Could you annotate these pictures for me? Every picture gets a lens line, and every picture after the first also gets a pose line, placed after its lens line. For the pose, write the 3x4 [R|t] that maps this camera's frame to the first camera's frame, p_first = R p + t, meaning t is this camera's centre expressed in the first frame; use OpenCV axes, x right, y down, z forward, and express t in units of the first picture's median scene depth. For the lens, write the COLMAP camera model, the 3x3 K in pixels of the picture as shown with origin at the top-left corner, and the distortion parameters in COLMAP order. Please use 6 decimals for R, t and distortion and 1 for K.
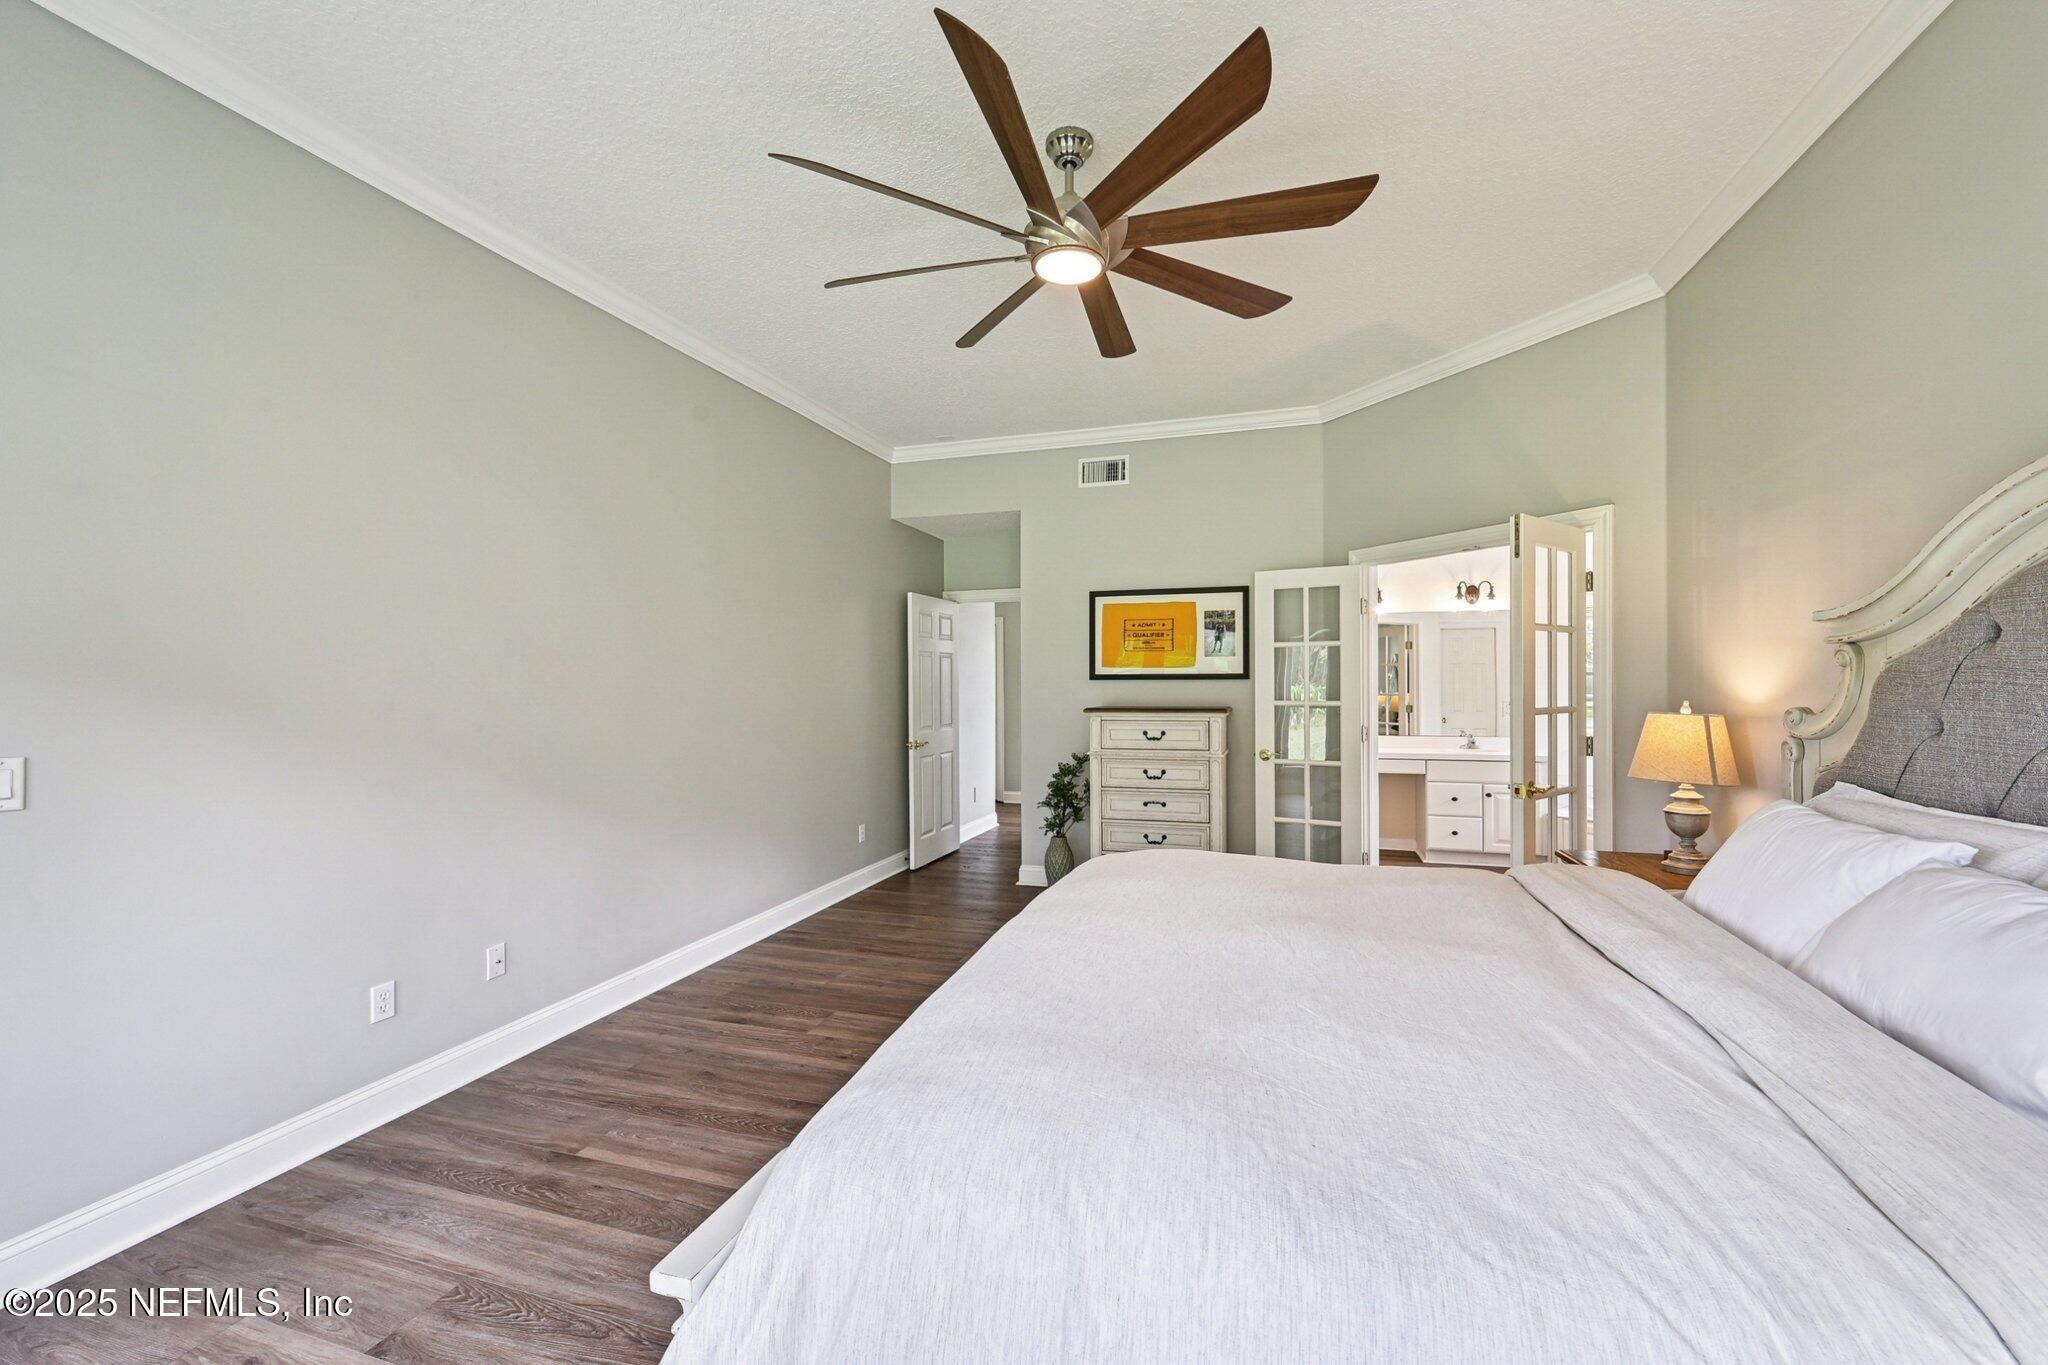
lens RADIAL K [[806.4, 0, 1039.5], [0, 806.4, 680.0], [0, 0, 1]] dist [-0.006068, -0.000473]
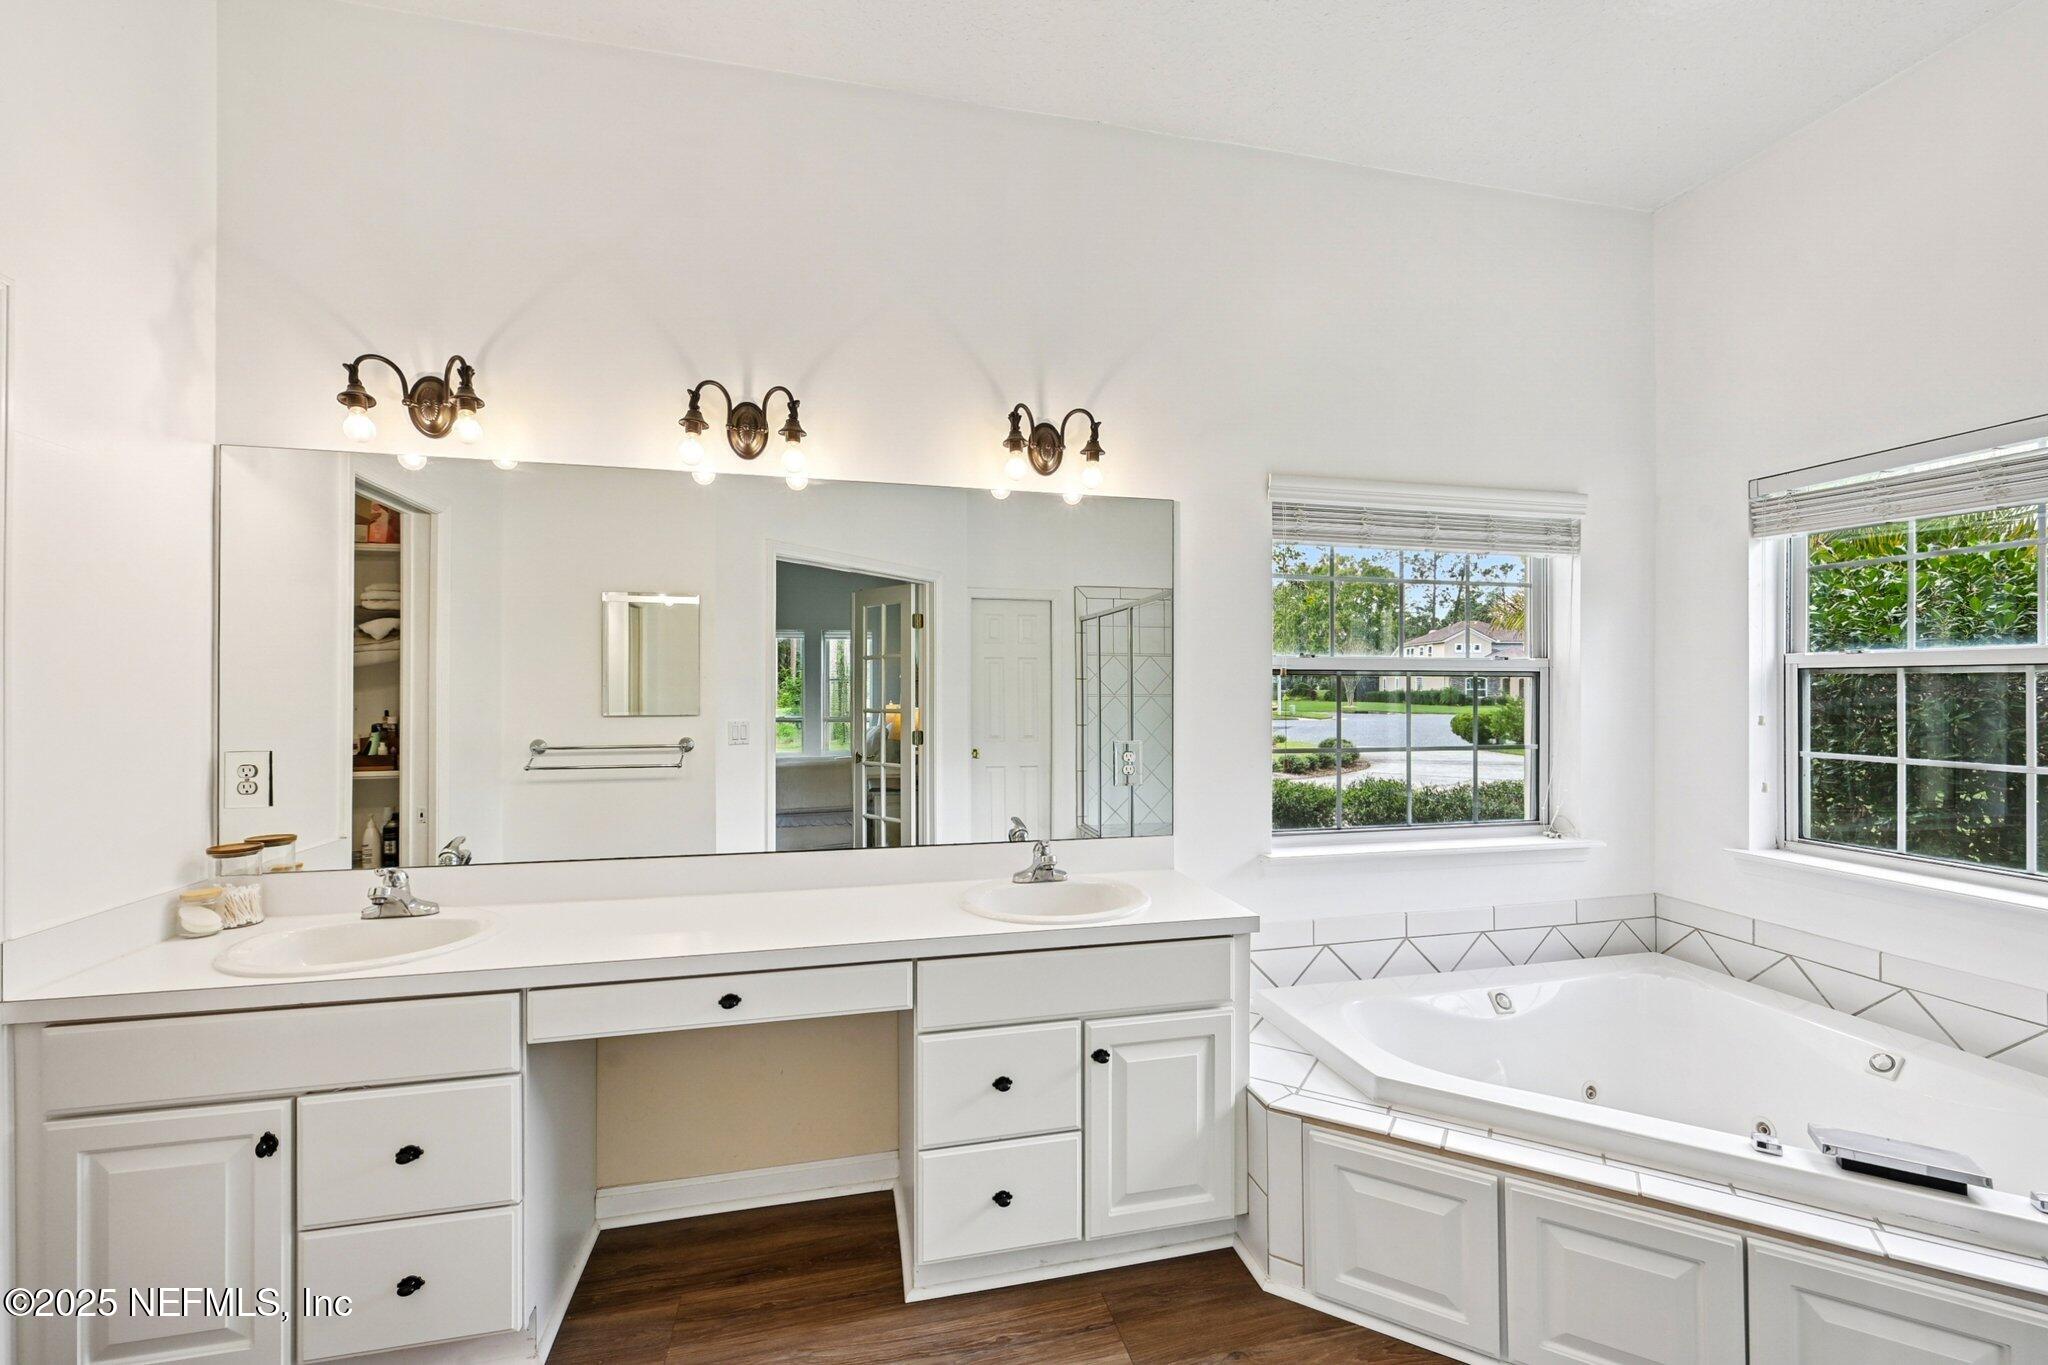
lens RADIAL K [[862.6, 0, 1032.2], [0, 862.6, 686.9], [0, 0, 1]] dist [-0.001245, -0.000014]
pose [[0.862810, 0.004262, 0.505510, 0.340748], [-0.006543, 0.999975, 0.002736, -0.000136], [-0.505486, -0.005668, 0.862816, 0.675412]]
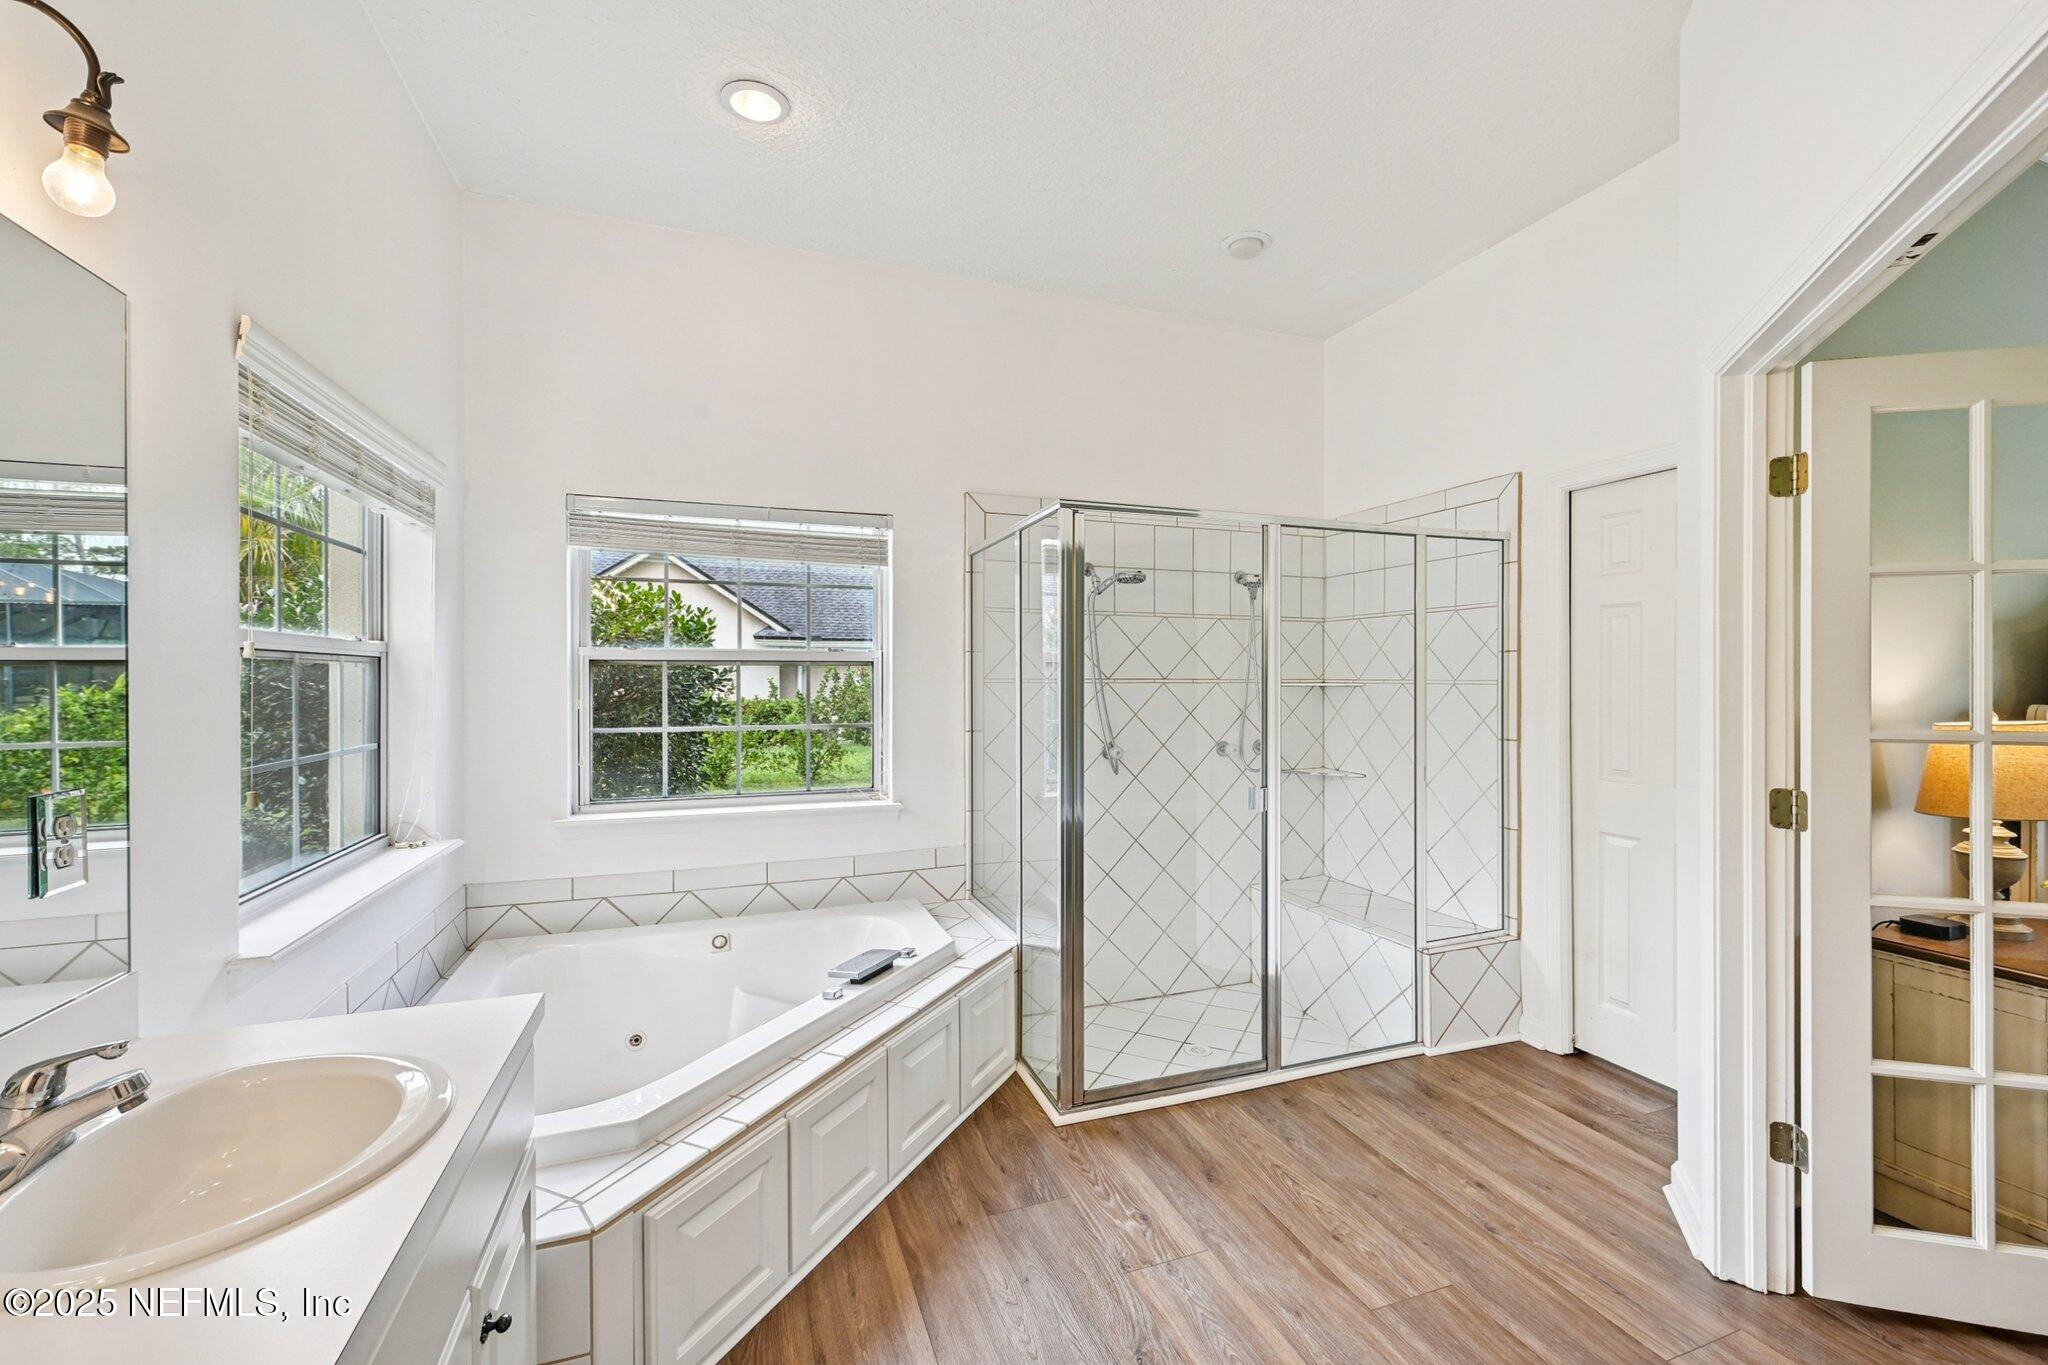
lens RADIAL K [[862.6, 0, 1031.5], [0, 862.6, 674.4], [0, 0, 1]] dist [-0.001245, -0.000014]
pose [[-0.594452, 0.012507, 0.804033, 0.314729], [0.006107, 0.999920, -0.011039, 0.005315], [-0.804108, -0.001651, -0.594482, 0.941932]]
